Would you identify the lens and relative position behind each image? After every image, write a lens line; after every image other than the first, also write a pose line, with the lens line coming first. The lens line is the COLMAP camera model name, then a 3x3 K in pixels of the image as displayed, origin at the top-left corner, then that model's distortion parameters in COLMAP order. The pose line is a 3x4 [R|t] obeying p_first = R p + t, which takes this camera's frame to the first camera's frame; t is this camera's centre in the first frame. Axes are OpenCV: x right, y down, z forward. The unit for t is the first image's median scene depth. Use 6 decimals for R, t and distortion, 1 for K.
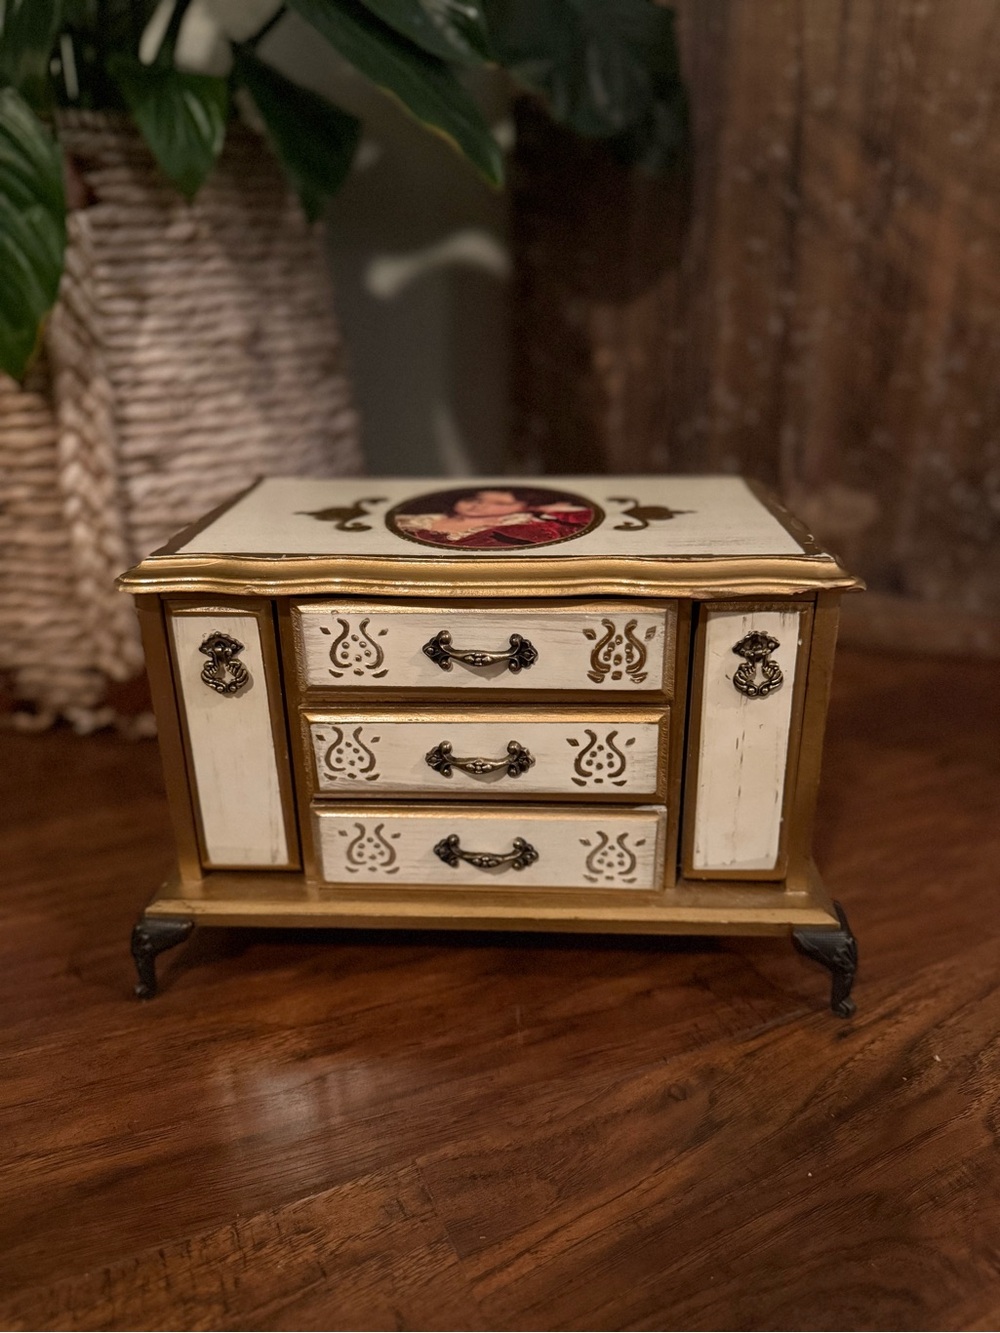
lens RADIAL K [[967.8, 0, 495.9], [0, 967.8, 668.4], [0, 0, 1]] dist [-0.021392, -0.002690]
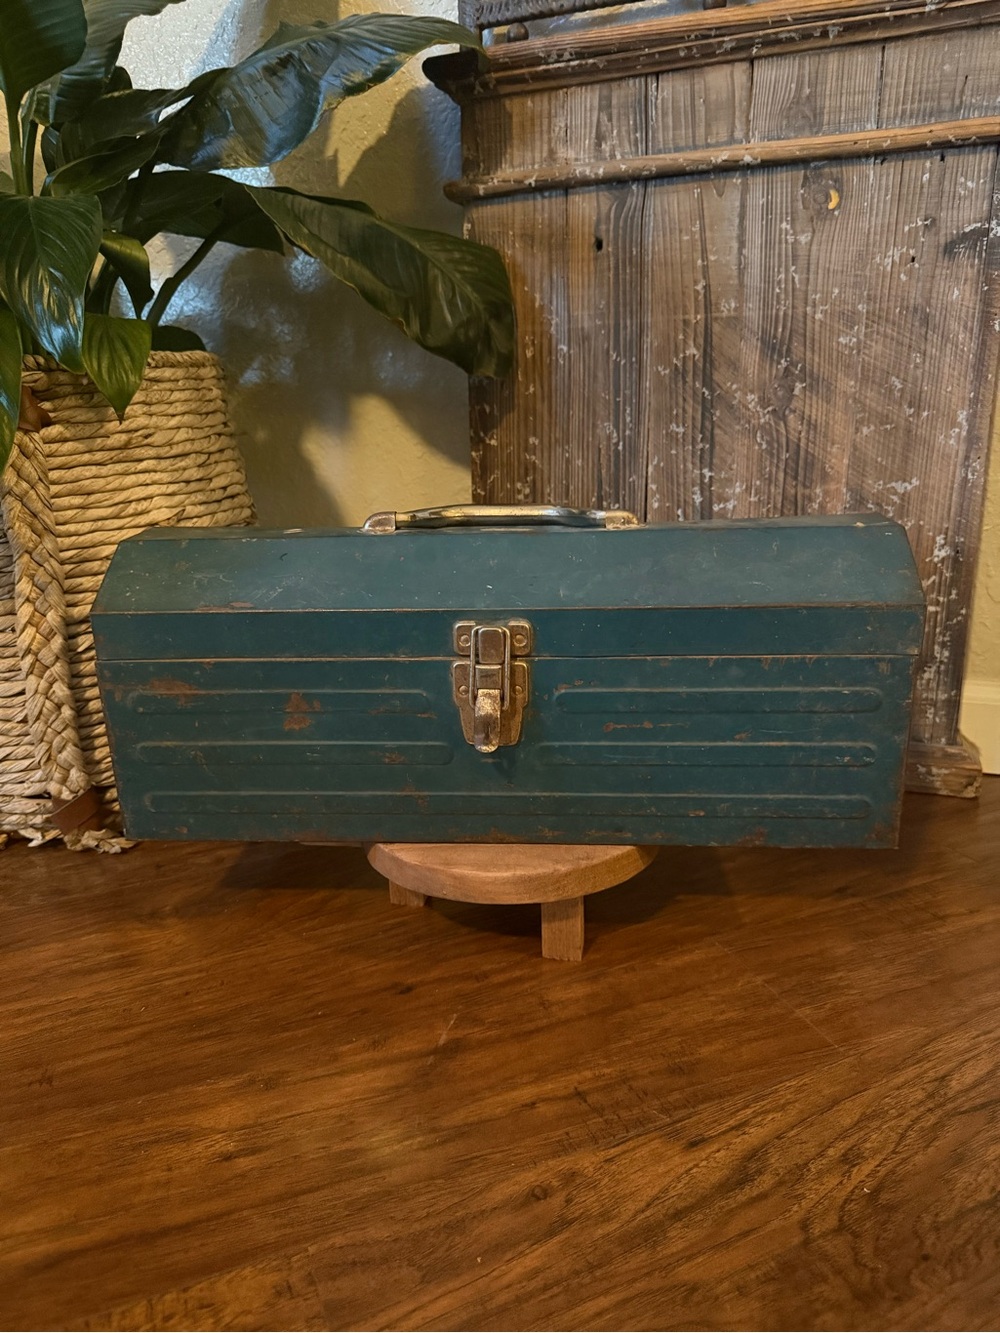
lens RADIAL K [[969.1, 0, 497.0], [0, 969.1, 656.5], [0, 0, 1]] dist [-0.021736, 0.000008]
pose [[0.999201, -0.009450, -0.038840, 0.177314], [0.004778, 0.992922, -0.118672, -0.061838], [0.039686, 0.118392, 0.992174, -0.219265]]
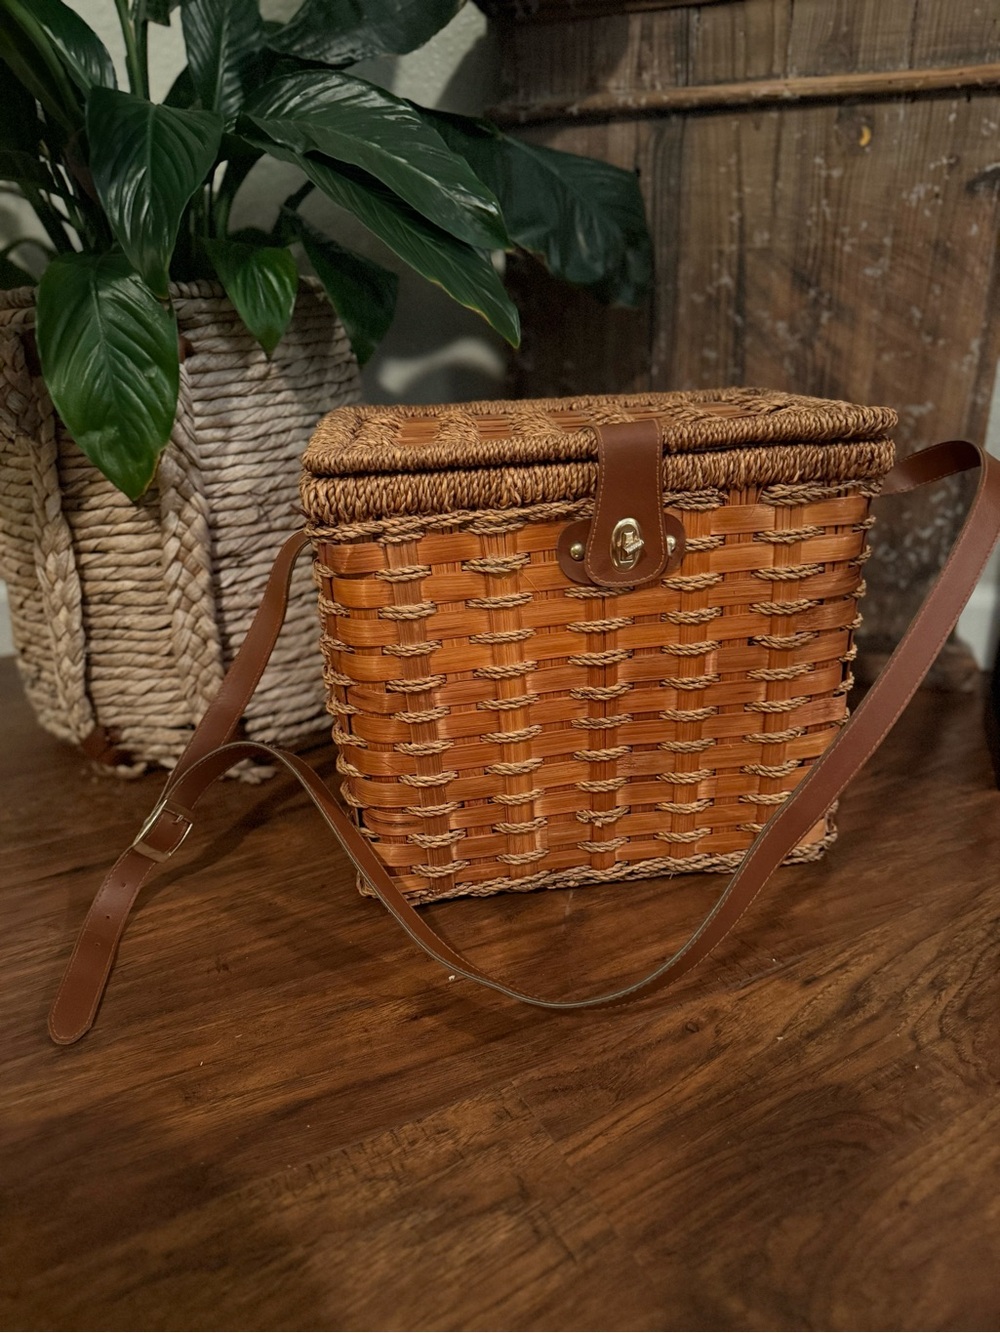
lens RADIAL K [[967.8, 0, 492.0], [0, 967.8, 659.0], [0, 0, 1]] dist [-0.021392, -0.002690]
pose [[0.998386, -0.034776, 0.044902, -0.135542], [0.035849, 0.999085, -0.023321, -0.063581], [-0.044050, 0.024893, 0.998719, -0.364735]]
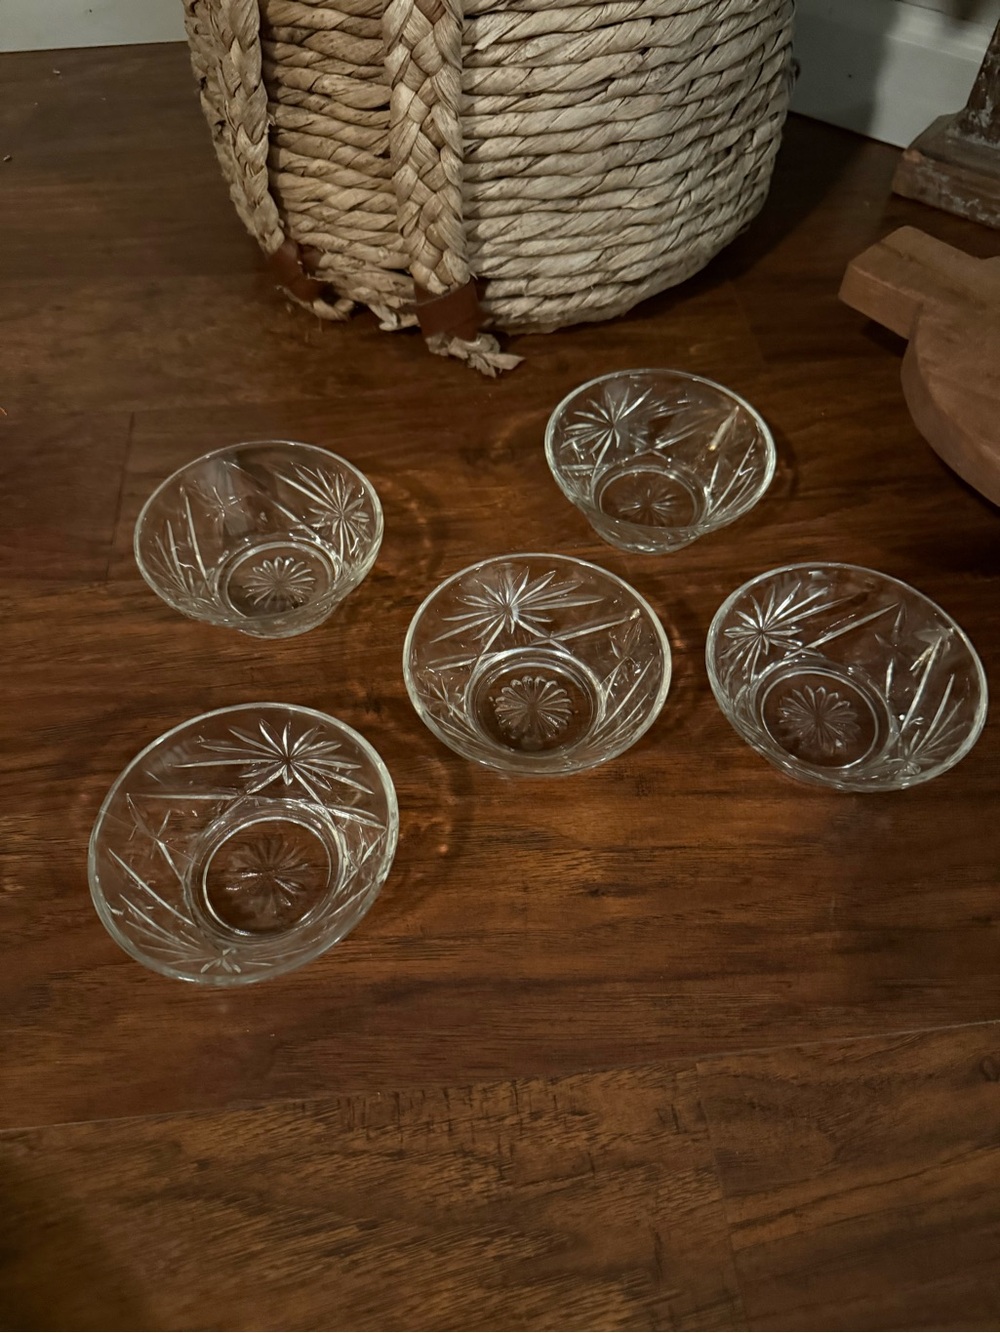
lens RADIAL K [[967.8, 0, 508.0], [0, 967.8, 649.9], [0, 0, 1]] dist [-0.021392, -0.002690]
pose [[0.953189, 0.252596, -0.166210, -0.184386], [-0.123140, 0.826311, 0.549588, -0.309651], [0.276165, -0.503394, 0.818735, 0.314840]]
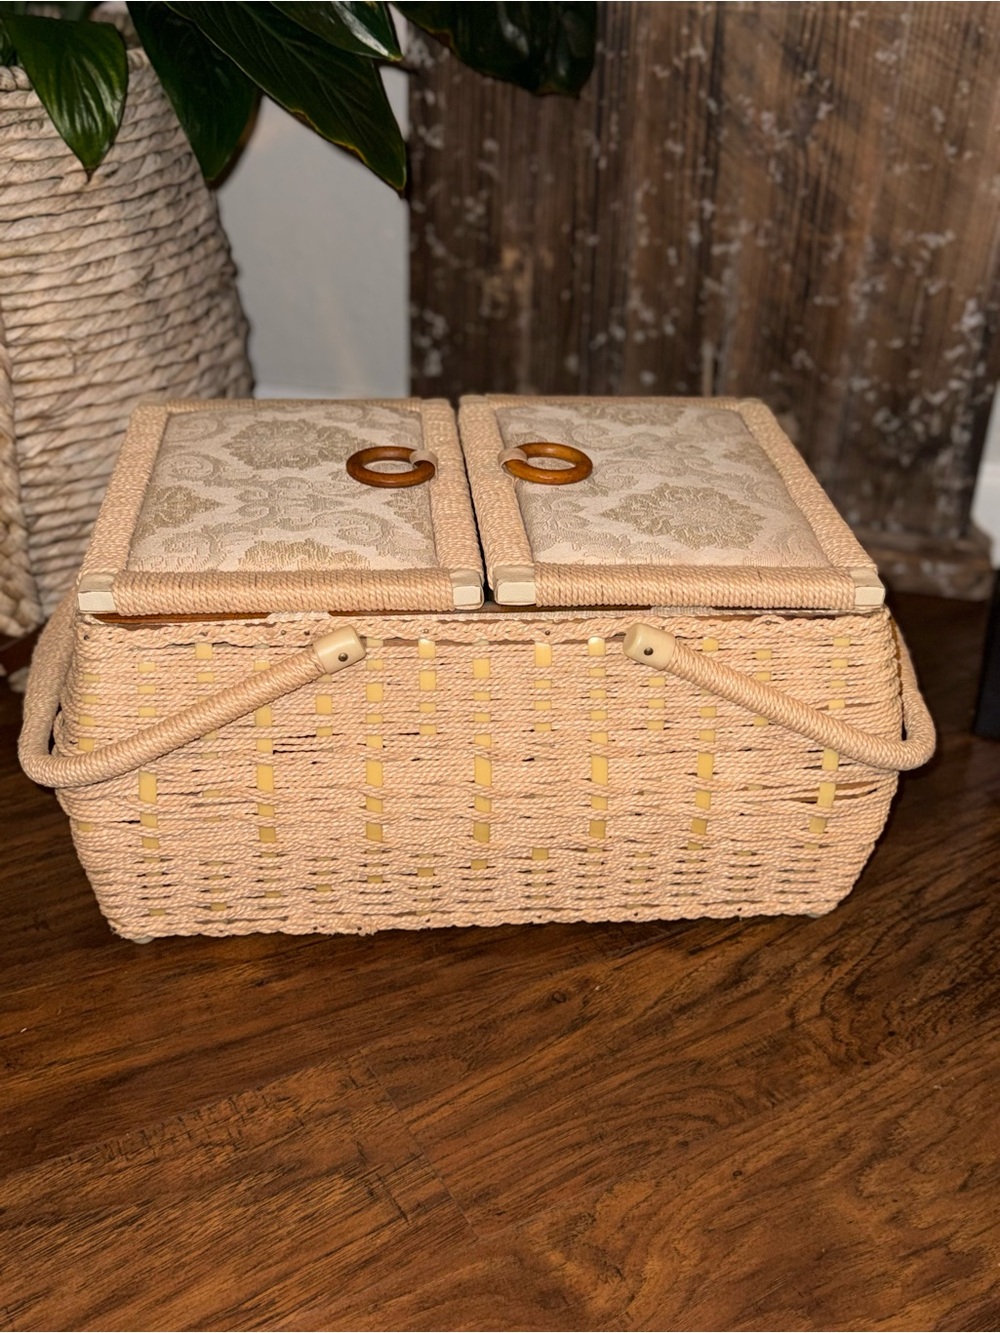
lens RADIAL K [[1543.3, 0, 499.7], [0, 1543.3, 628.5], [0, 0, 1]] dist [0.072724, 0.000000]
pose [[0.995833, -0.012030, 0.090403, -0.069542], [0.002027, 0.993936, 0.109939, -0.265058], [-0.091177, -0.109297, 0.989819, -0.941021]]
